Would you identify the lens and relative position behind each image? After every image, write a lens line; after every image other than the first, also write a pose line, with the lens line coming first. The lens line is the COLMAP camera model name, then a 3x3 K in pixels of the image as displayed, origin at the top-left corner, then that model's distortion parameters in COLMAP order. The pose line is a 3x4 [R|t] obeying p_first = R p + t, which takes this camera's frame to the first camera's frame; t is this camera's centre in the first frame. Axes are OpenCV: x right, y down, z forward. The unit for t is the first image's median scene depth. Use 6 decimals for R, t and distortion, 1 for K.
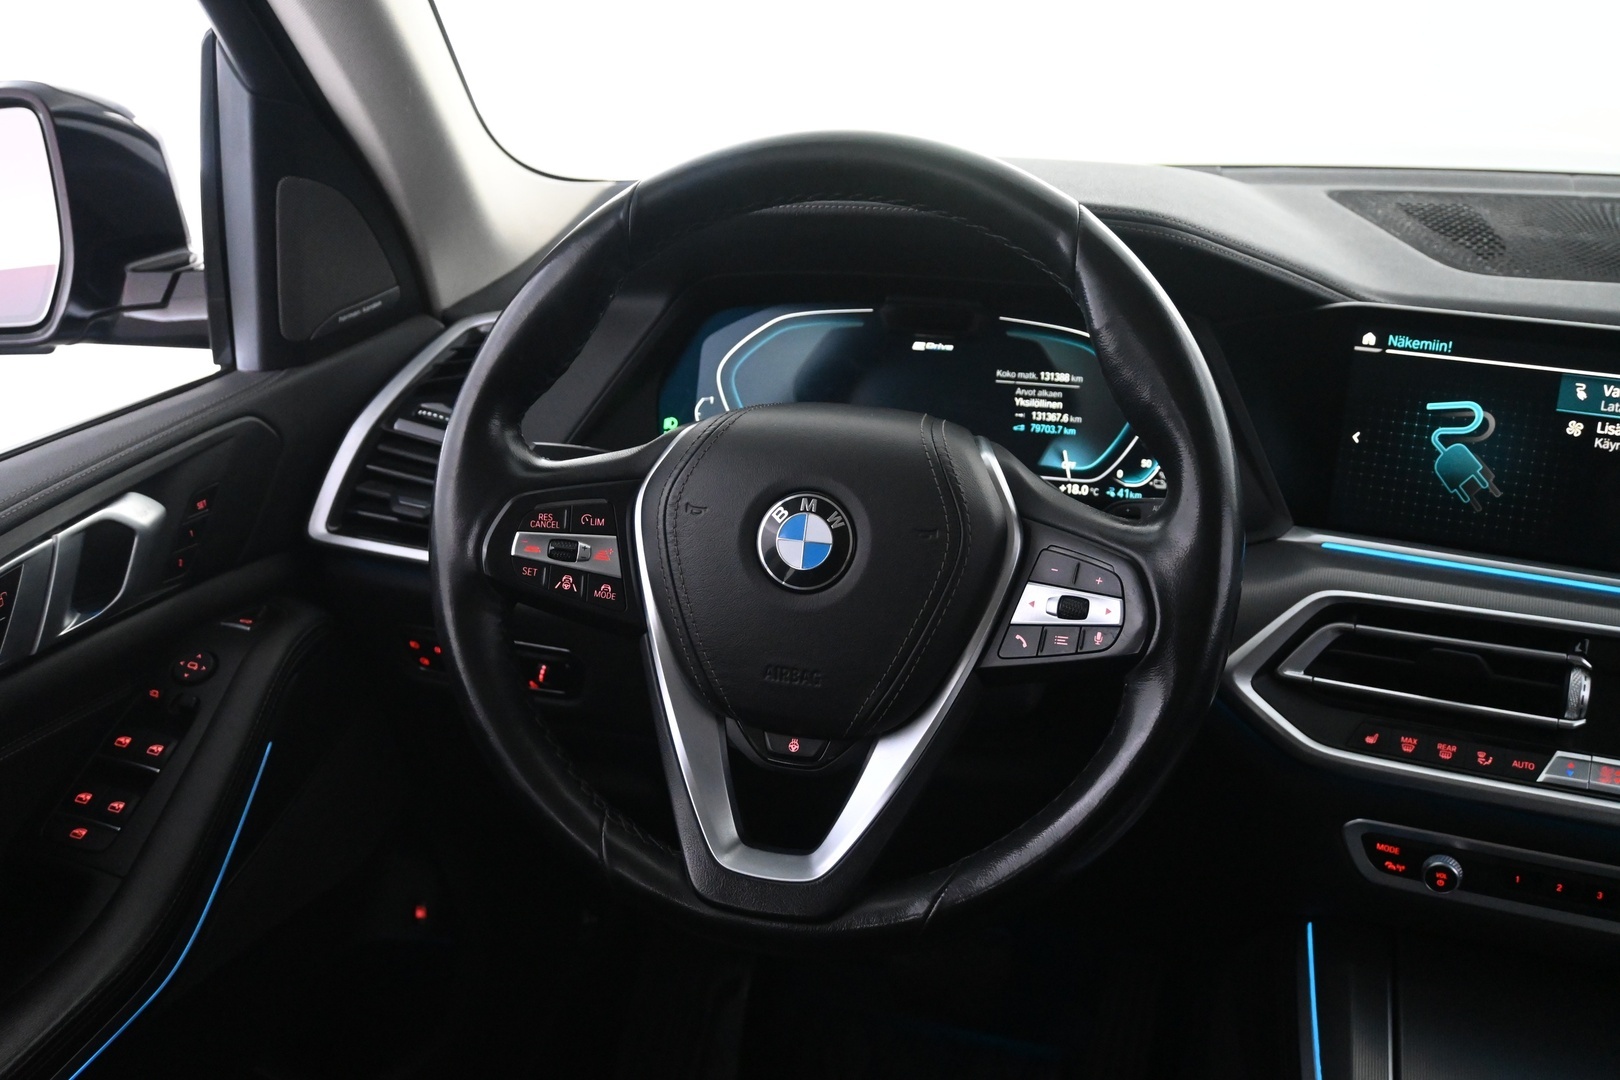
lens RADIAL K [[1754.2, 0, 804.3], [0, 1754.2, 530.6], [0, 0, 1]] dist [-0.006887, 0.000000]
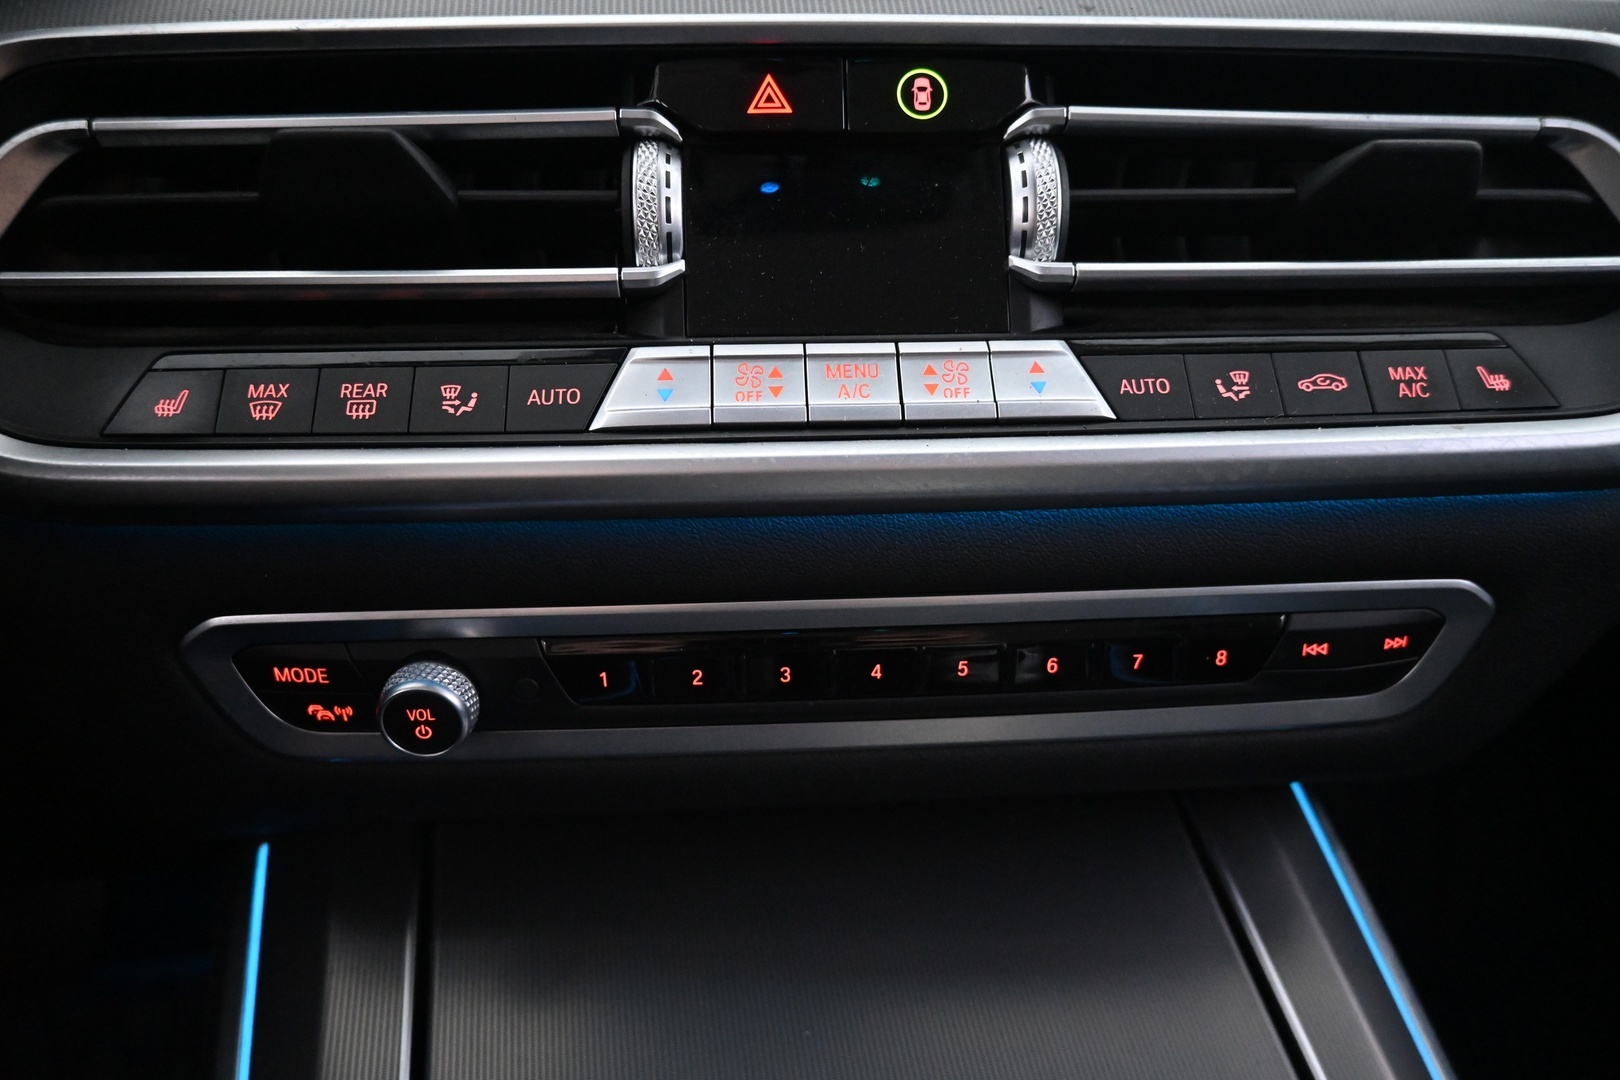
lens RADIAL K [[1108.7, 0, 812.6], [0, 1108.7, 550.0], [0, 0, 1]] dist [0.005191, -0.001236]
pose [[0.895962, -0.192107, 0.400434, 0.349953], [0.151654, 0.979753, 0.130711, 0.140814], [-0.417437, -0.056385, 0.906955, 0.736577]]
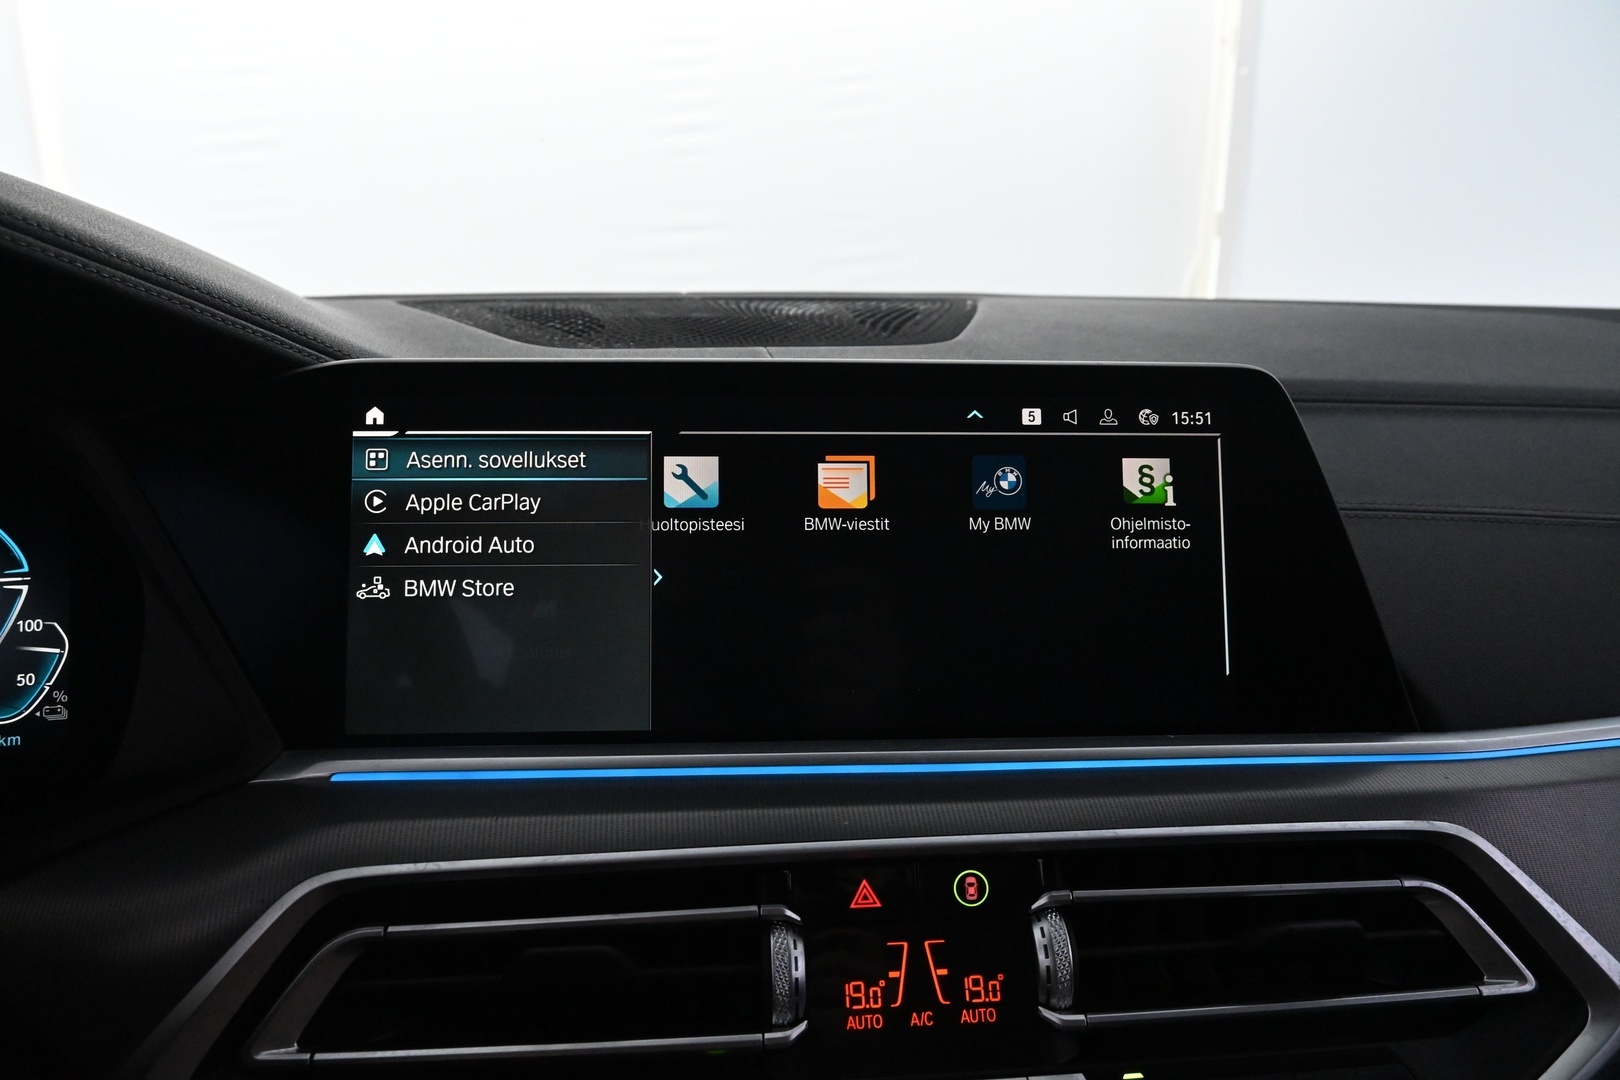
lens RADIAL K [[1108.7, 0, 809.8], [0, 1108.7, 542.0], [0, 0, 1]] dist [0.005191, -0.001236]
pose [[0.881974, -0.103349, 0.459828, 0.293379], [0.163764, 0.982070, -0.093381, -0.008303], [-0.441932, 0.157663, 0.883085, 0.648770]]
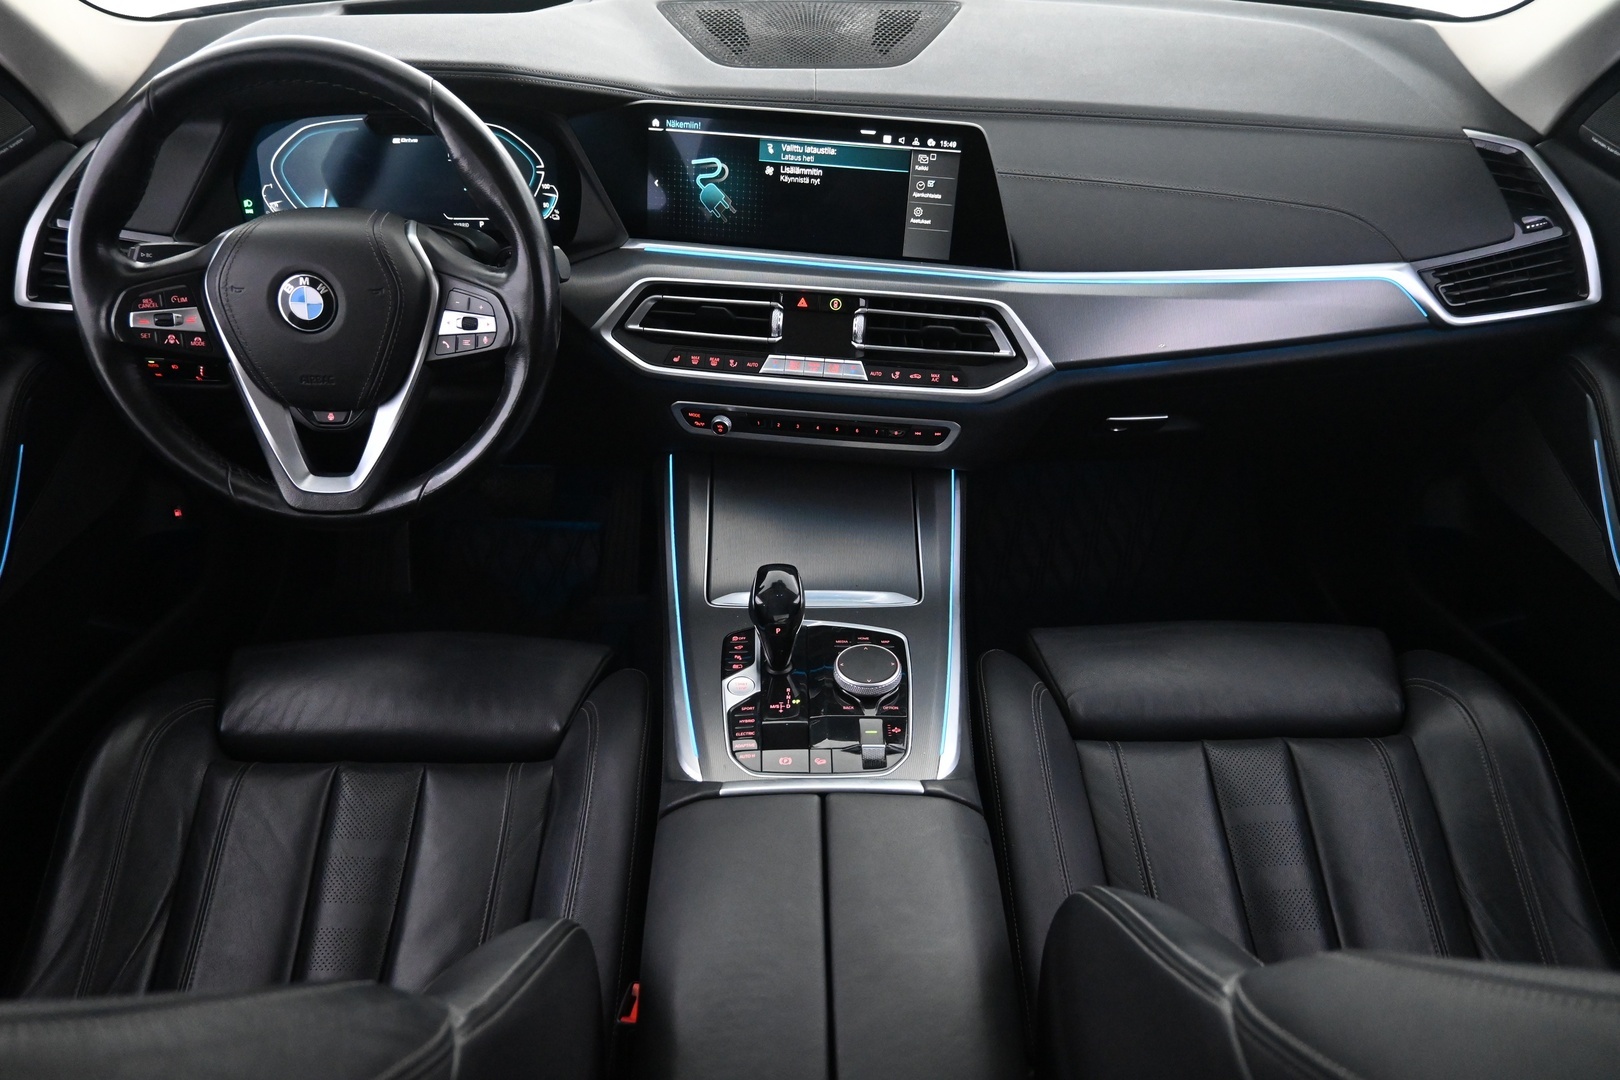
lens RADIAL K [[1160.0, 0, 808.7], [0, 1160.0, 535.4], [0, 0, 1]] dist [-0.009198, 0.003315]
pose [[0.964244, -0.163492, 0.208577, 0.175992], [0.087842, 0.939710, 0.330498, -0.097787], [-0.250035, -0.300359, 0.920471, -0.210151]]
